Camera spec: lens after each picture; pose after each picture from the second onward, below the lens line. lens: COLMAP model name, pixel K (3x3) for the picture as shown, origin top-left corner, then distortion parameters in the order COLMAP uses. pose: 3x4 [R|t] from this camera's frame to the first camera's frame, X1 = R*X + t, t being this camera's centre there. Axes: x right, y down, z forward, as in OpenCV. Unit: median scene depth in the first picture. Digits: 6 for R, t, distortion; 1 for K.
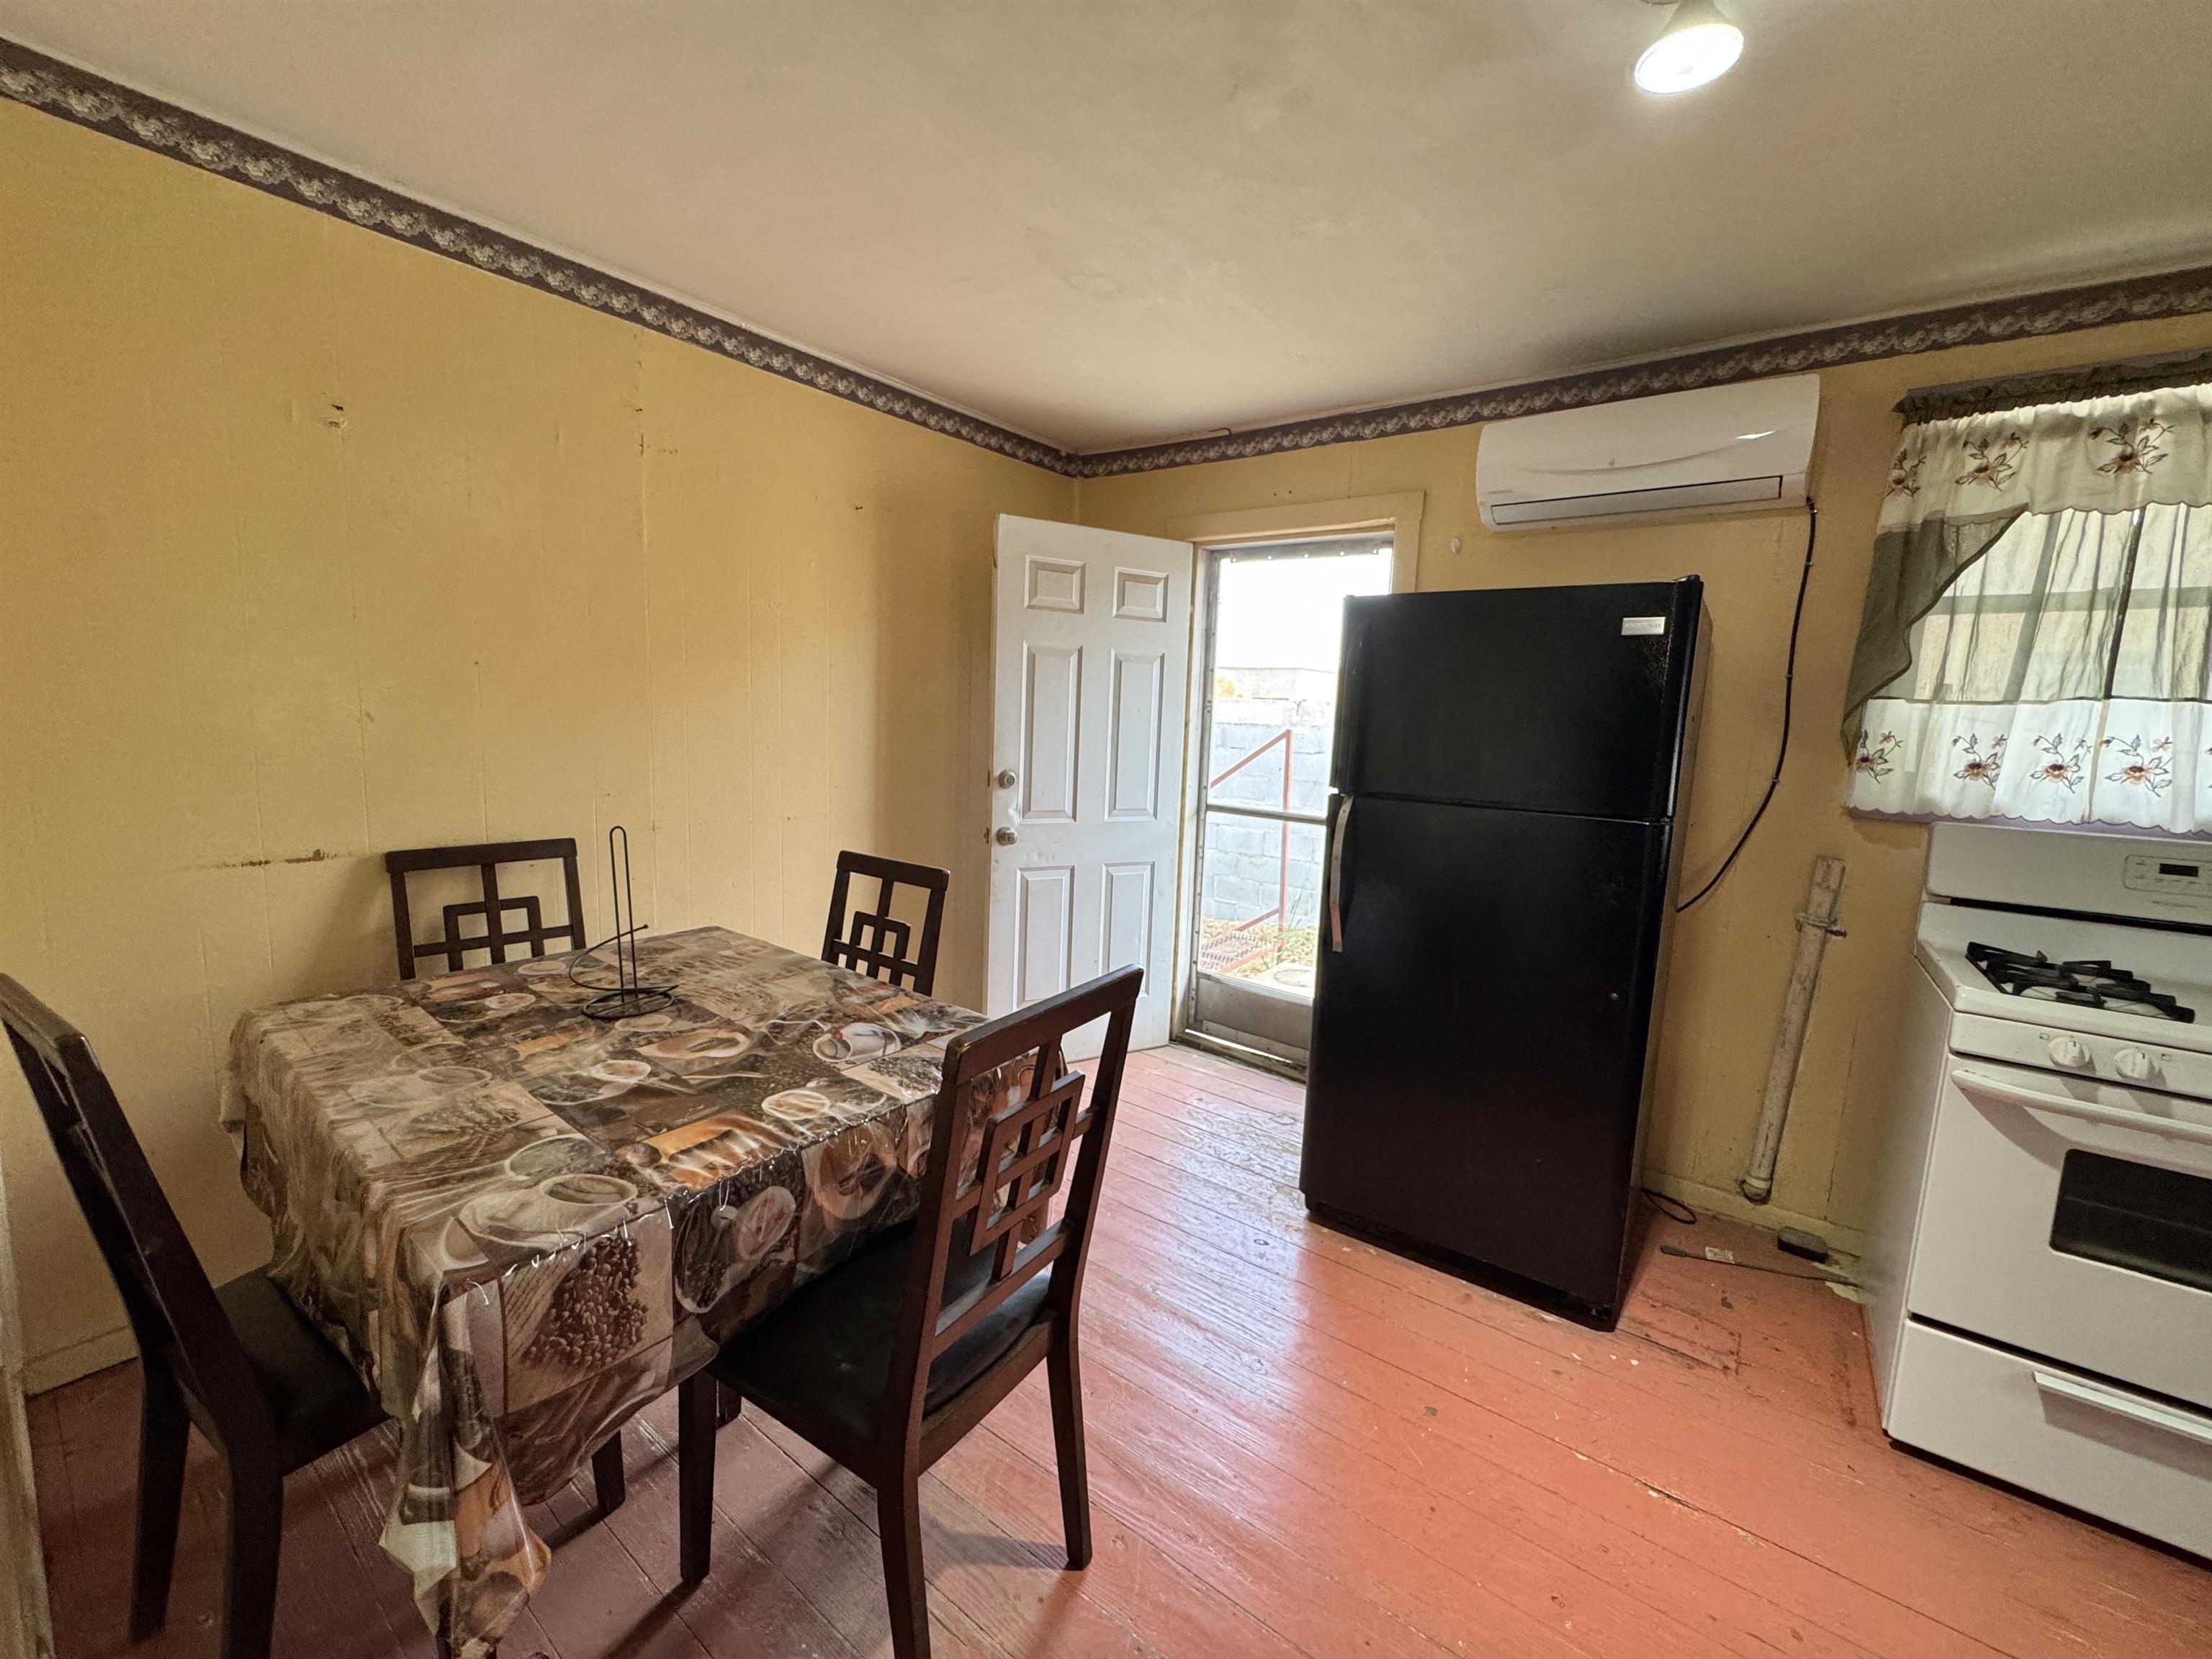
lens RADIAL K [[888.4, 0, 1104.8], [0, 888.4, 826.4], [0, 0, 1]] dist [-0.003829, 0.000506]
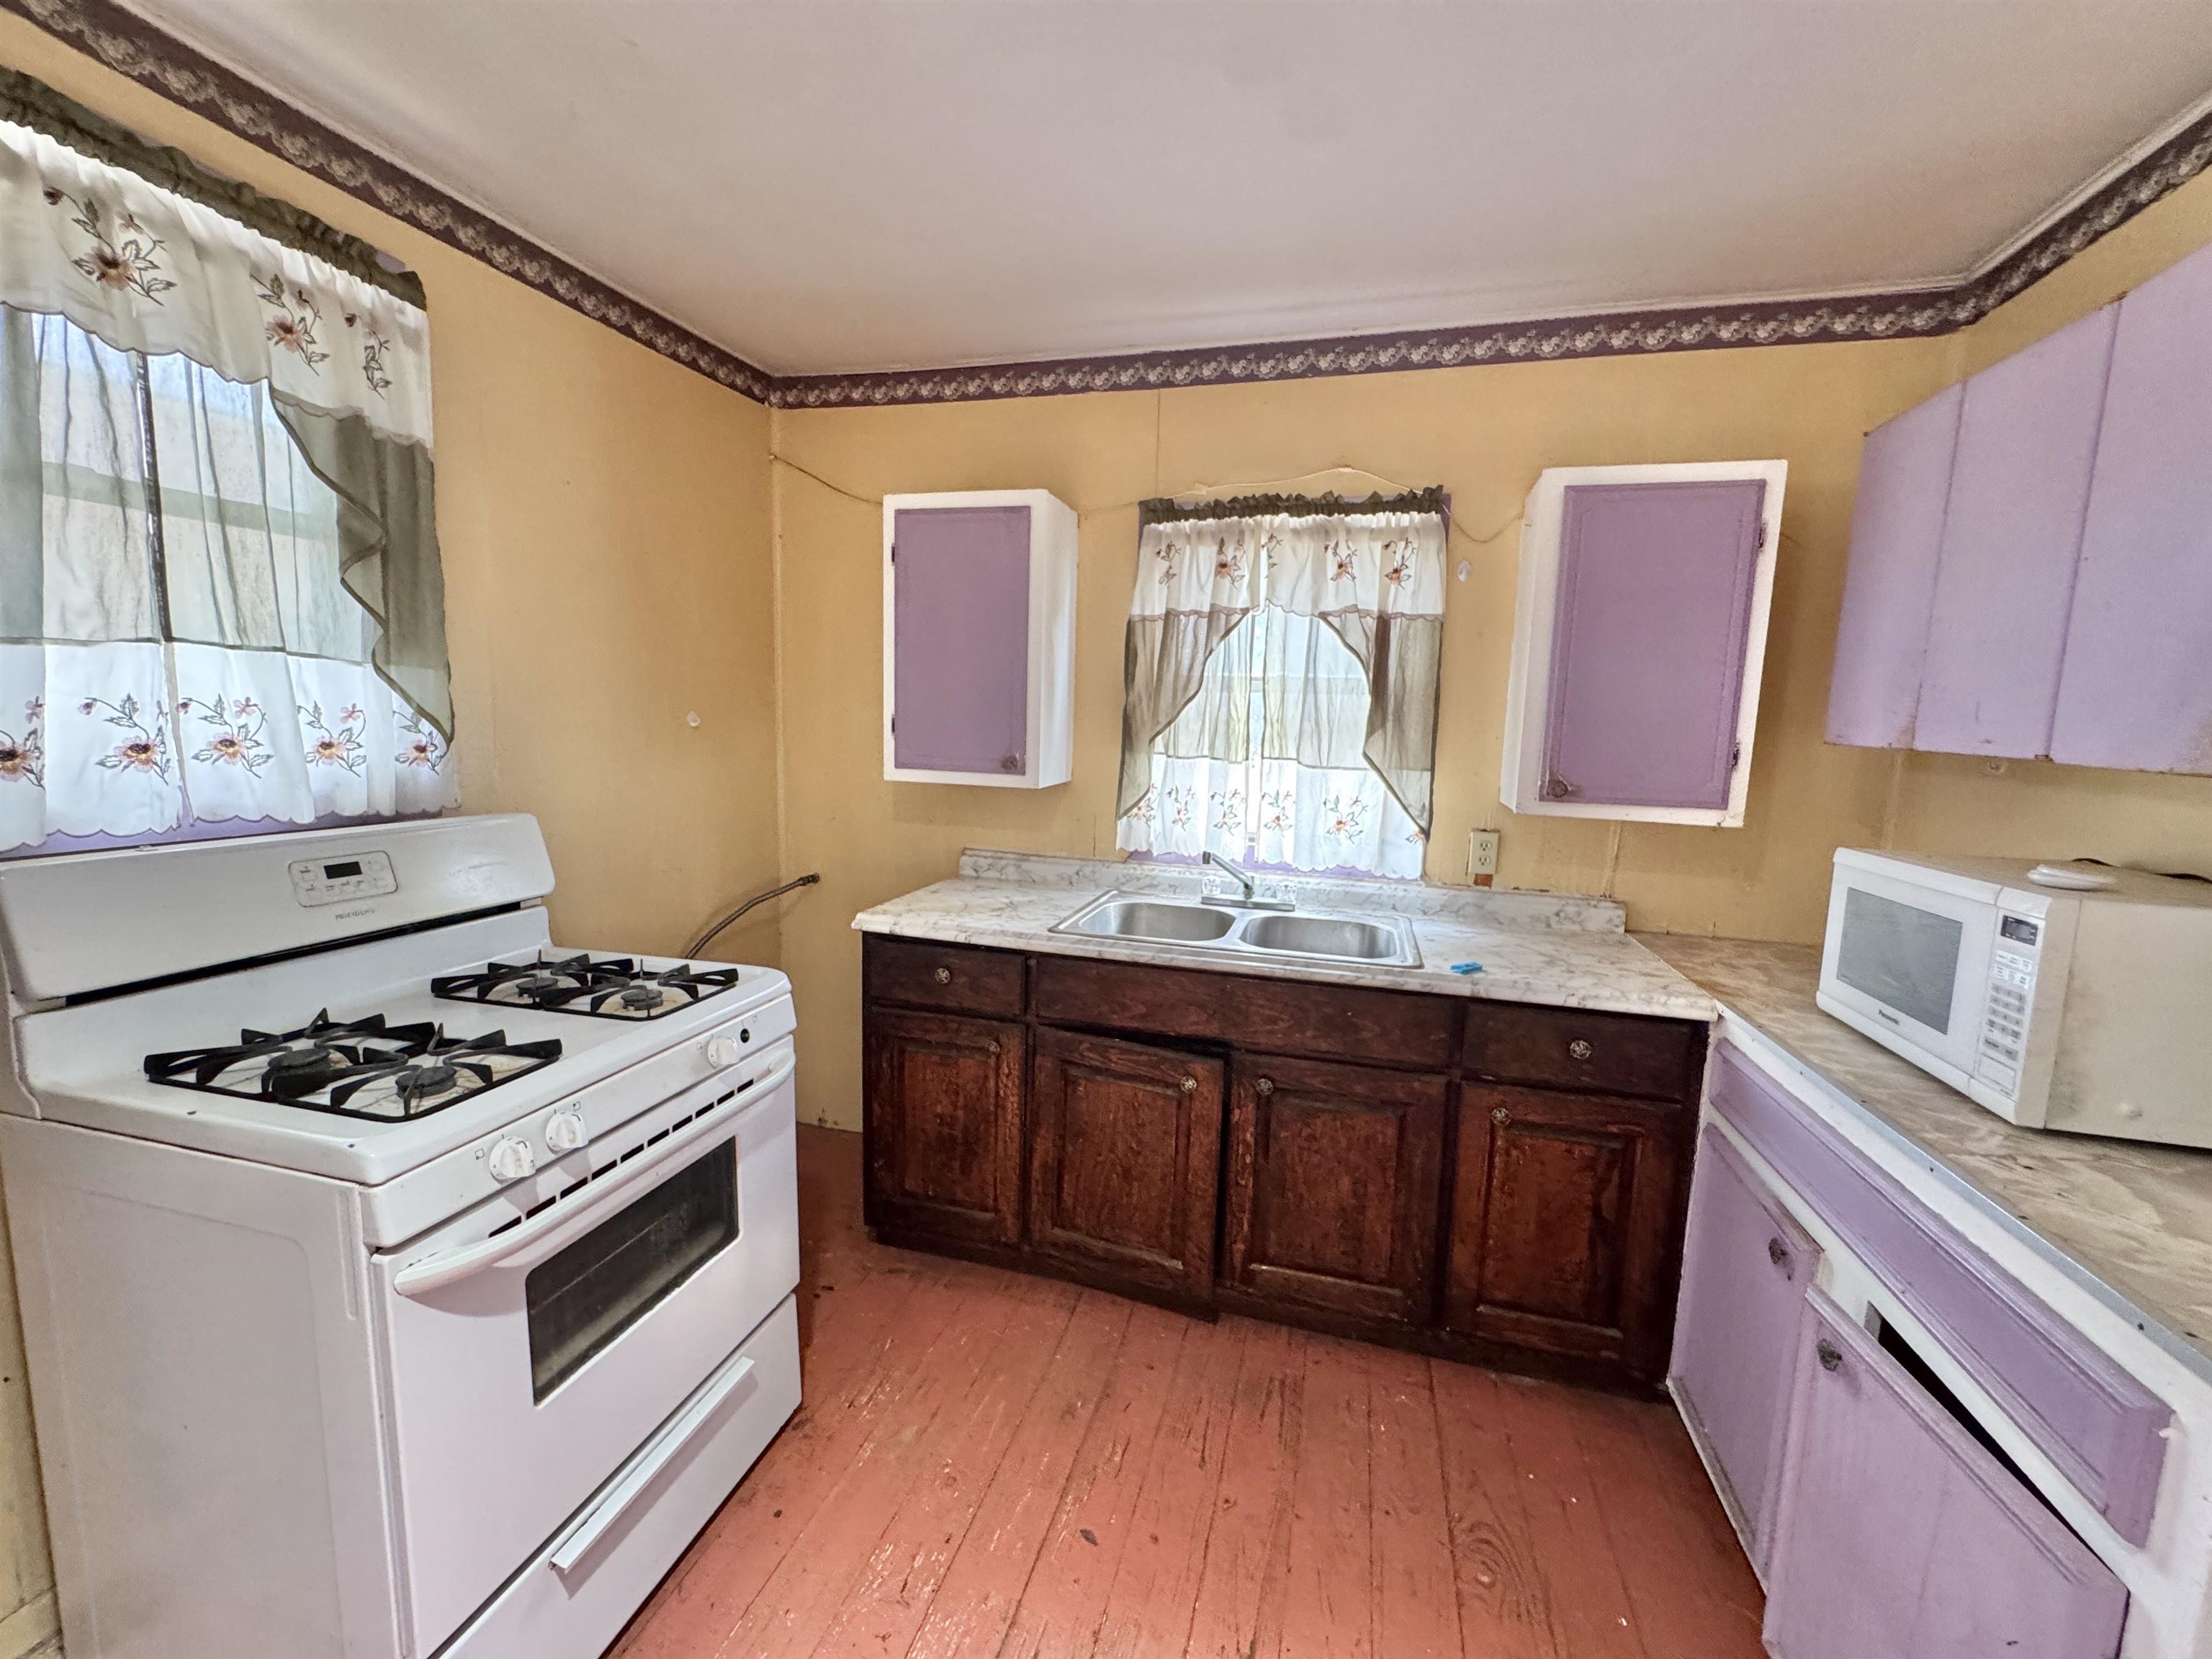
lens RADIAL K [[888.4, 0, 1103.9], [0, 888.4, 824.2], [0, 0, 1]] dist [-0.003829, 0.000506]
pose [[-0.370122, -0.158393, 0.915380, 0.212931], [0.071371, 0.977597, 0.198016, -0.084587], [-0.926237, 0.138622, -0.350526, 0.554505]]
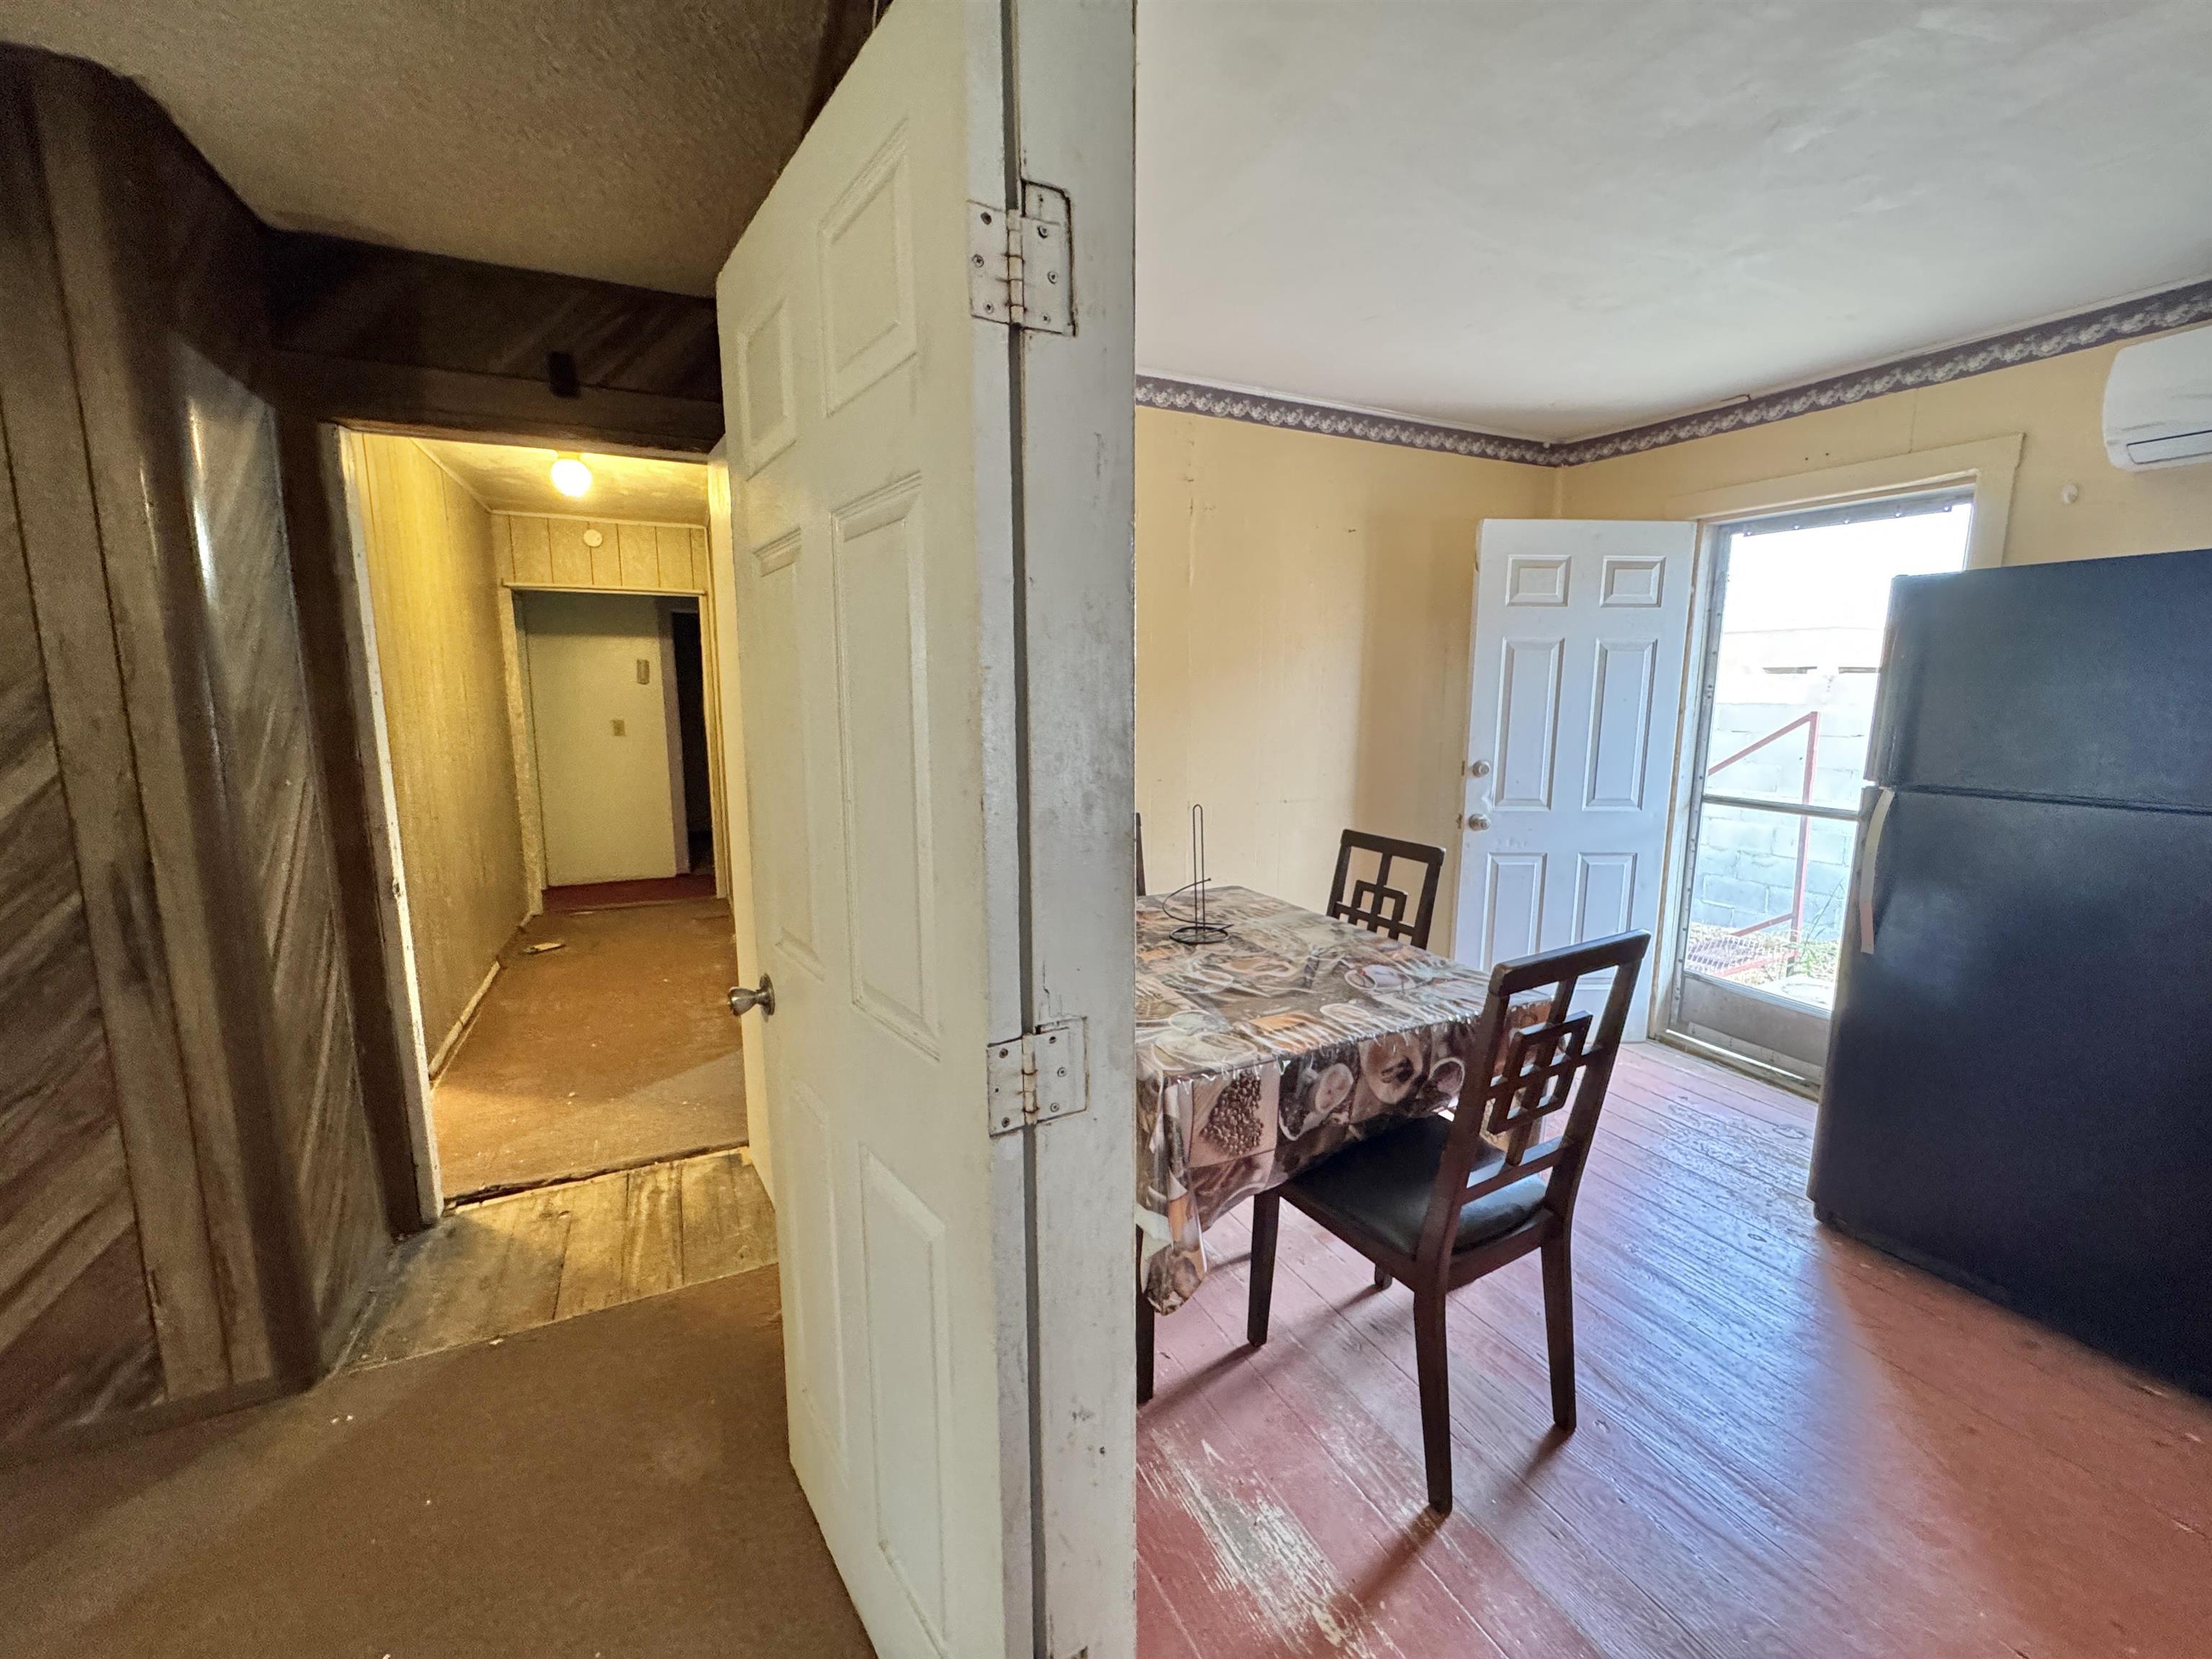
lens RADIAL K [[888.4, 0, 1104.4], [0, 888.4, 827.5], [0, 0, 1]] dist [-0.003829, 0.000506]
pose [[0.892092, 0.032459, -0.450687, -0.046752], [-0.024467, 0.999423, 0.023549, 0.005153], [0.451191, -0.009981, 0.892371, -0.228878]]
